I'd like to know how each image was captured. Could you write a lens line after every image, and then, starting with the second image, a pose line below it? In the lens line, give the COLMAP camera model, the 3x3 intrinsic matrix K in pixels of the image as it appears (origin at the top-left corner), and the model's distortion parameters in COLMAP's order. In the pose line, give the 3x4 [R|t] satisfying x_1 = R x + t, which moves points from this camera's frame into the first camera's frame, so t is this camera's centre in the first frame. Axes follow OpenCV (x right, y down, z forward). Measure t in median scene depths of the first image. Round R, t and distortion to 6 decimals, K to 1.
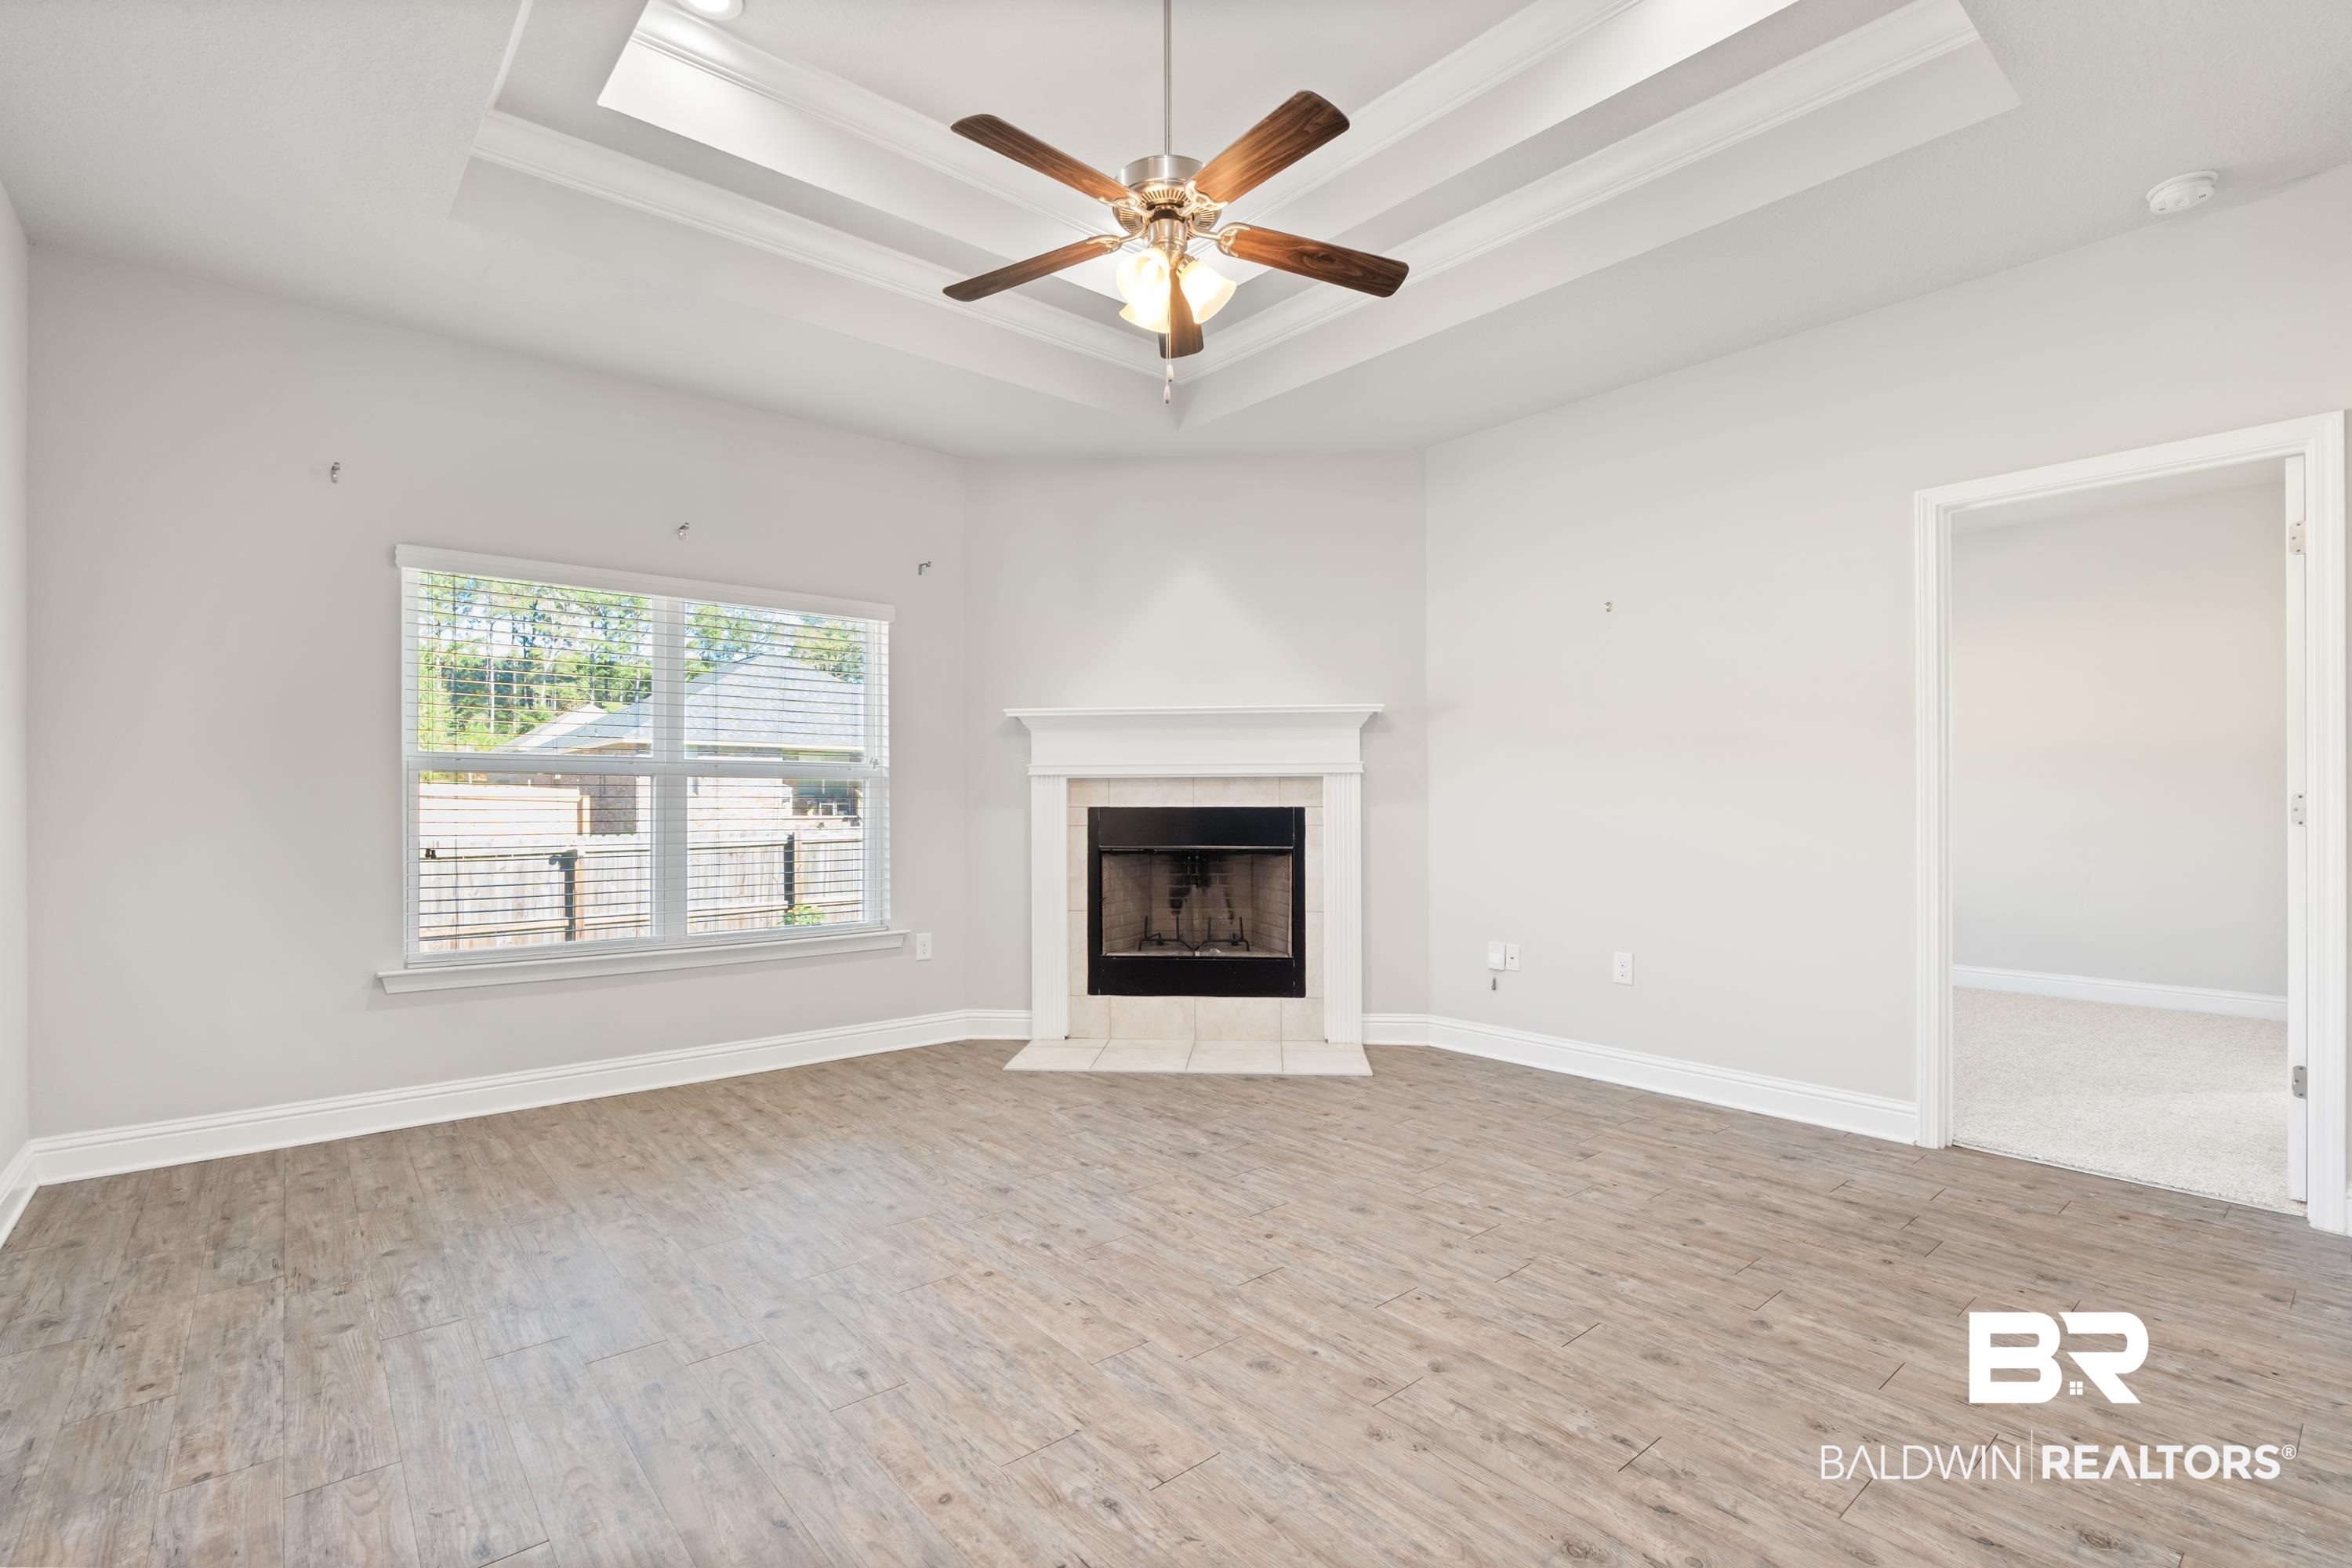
lens RADIAL K [[1070.7, 0, 1195.8], [0, 1070.7, 801.0], [0, 0, 1]] dist [-0.009341, 0.002583]
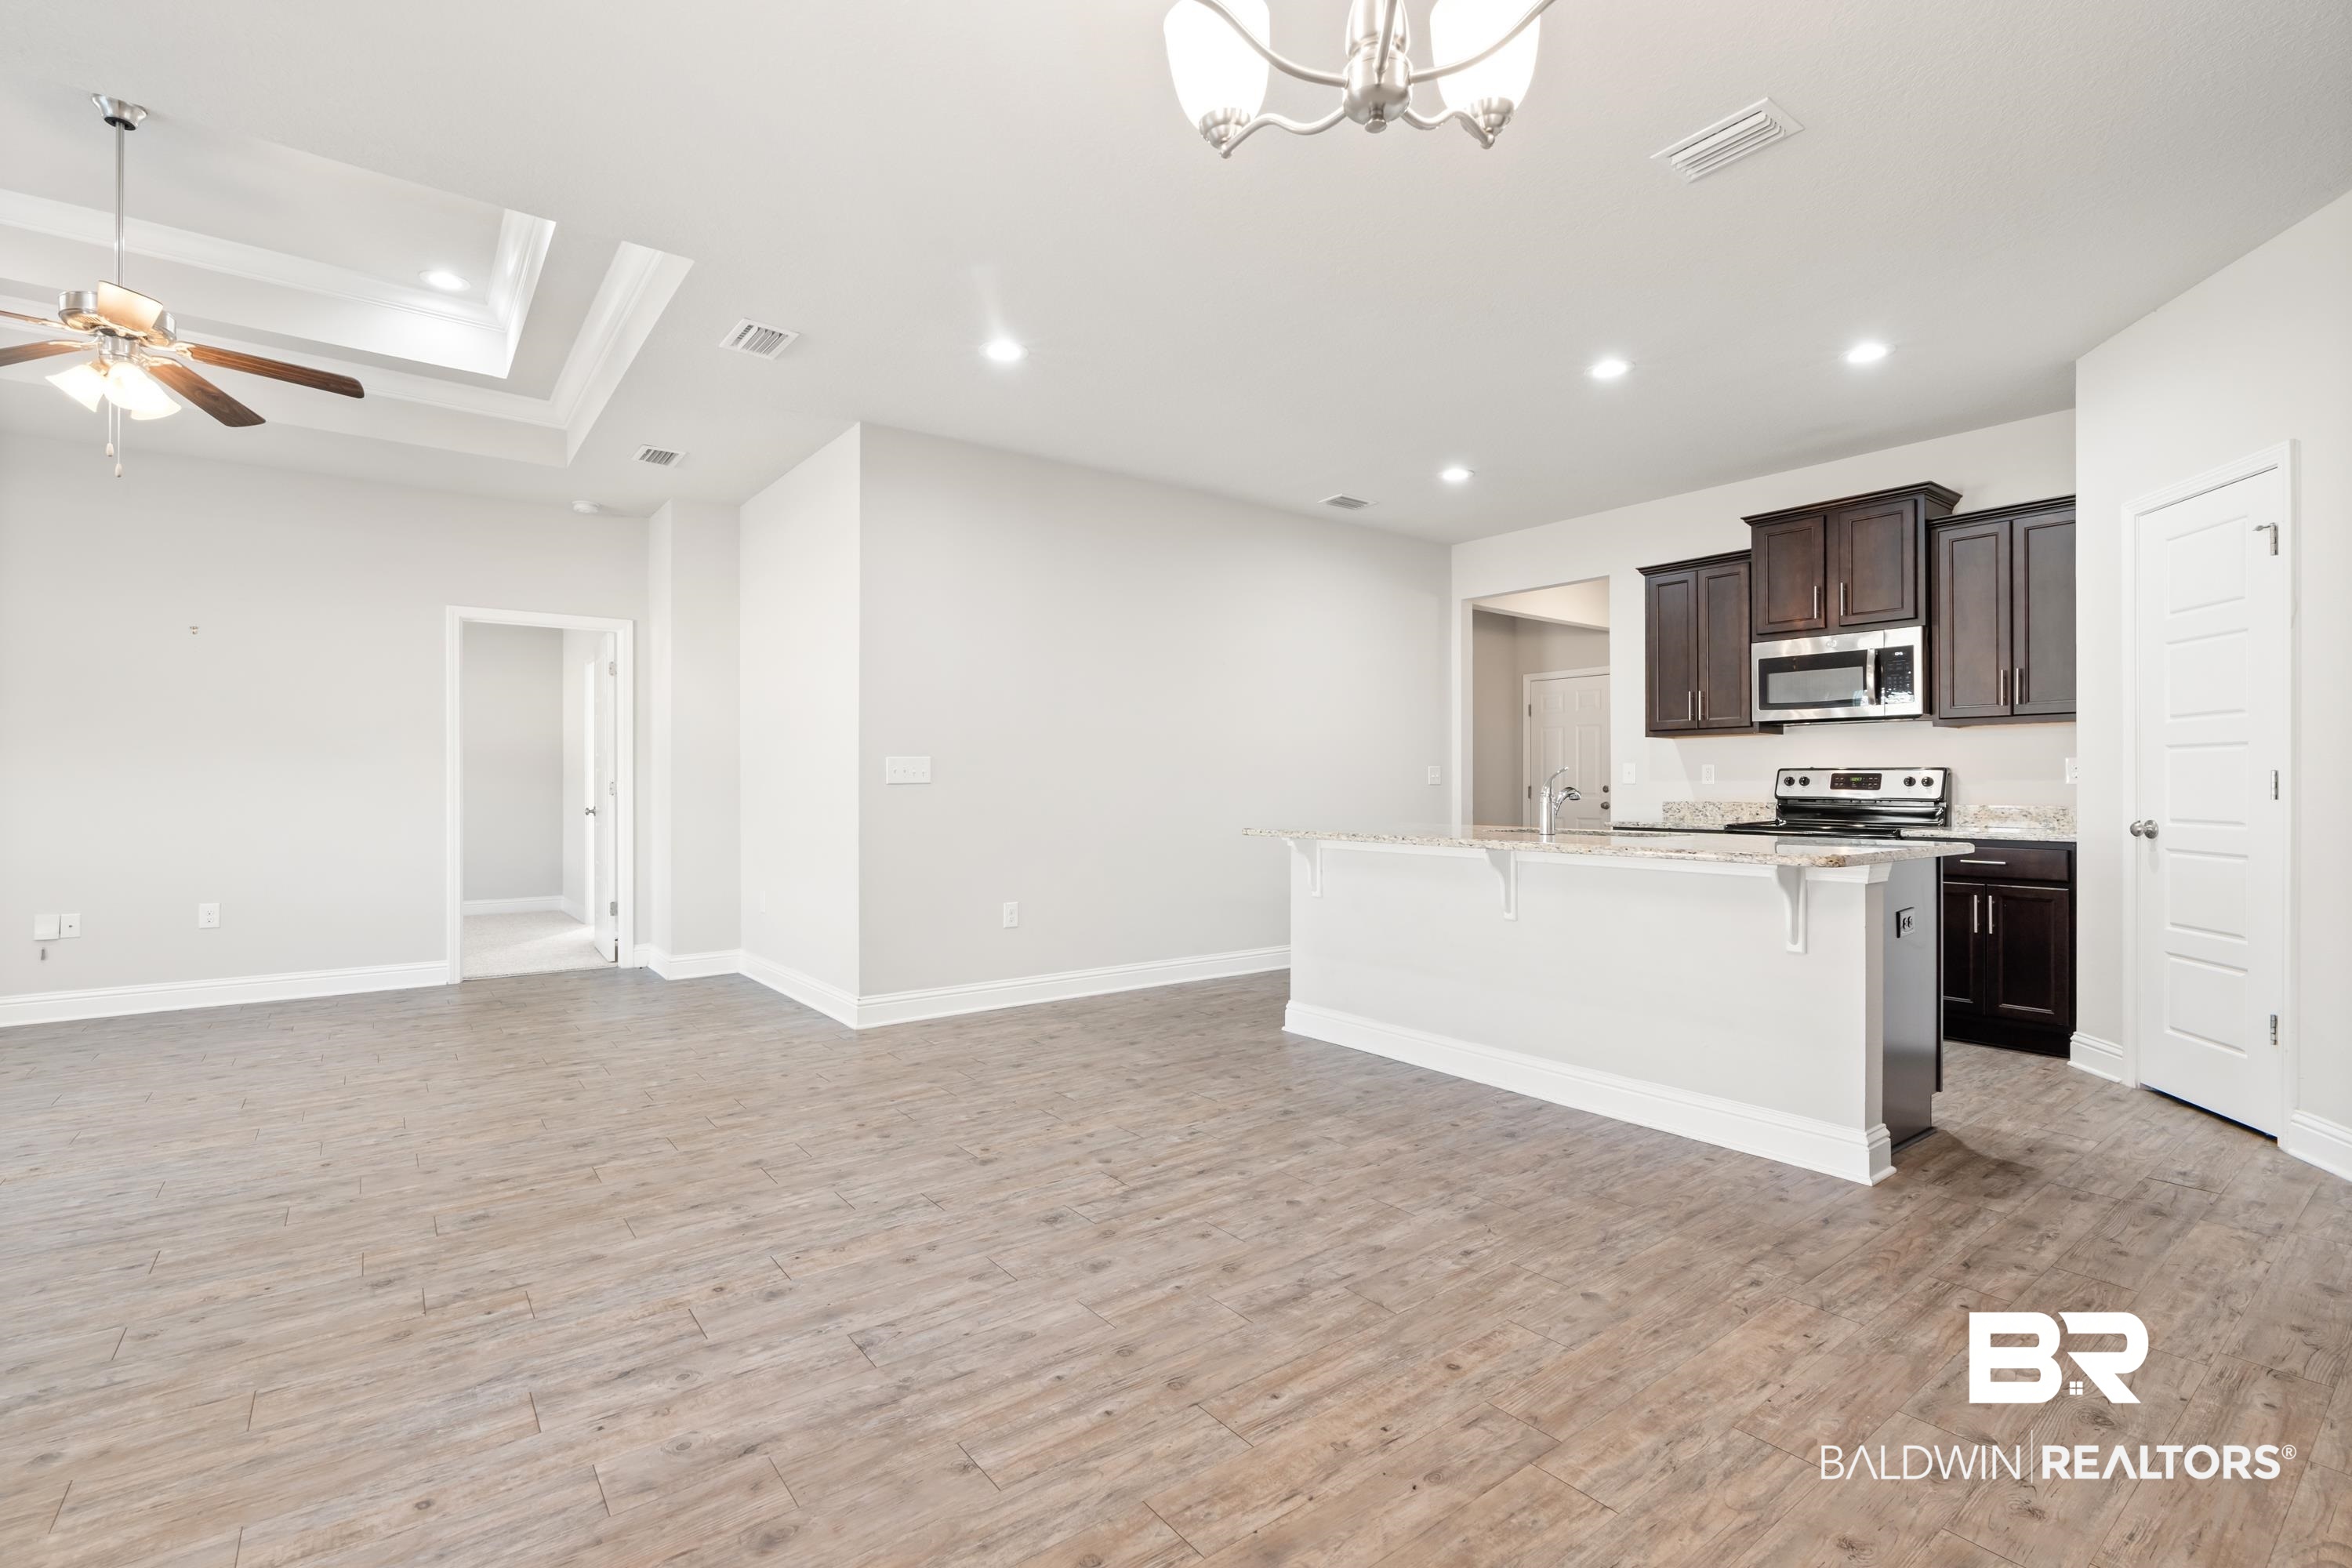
lens RADIAL K [[1070.7, 0, 1166.6], [0, 1070.7, 777.1], [0, 0, 1]] dist [-0.009341, 0.002583]
pose [[0.067213, 0.009807, 0.997690, -0.835192], [-0.001723, 0.999951, -0.009713, 0.000650], [-0.997737, -0.001066, 0.067227, -0.240469]]
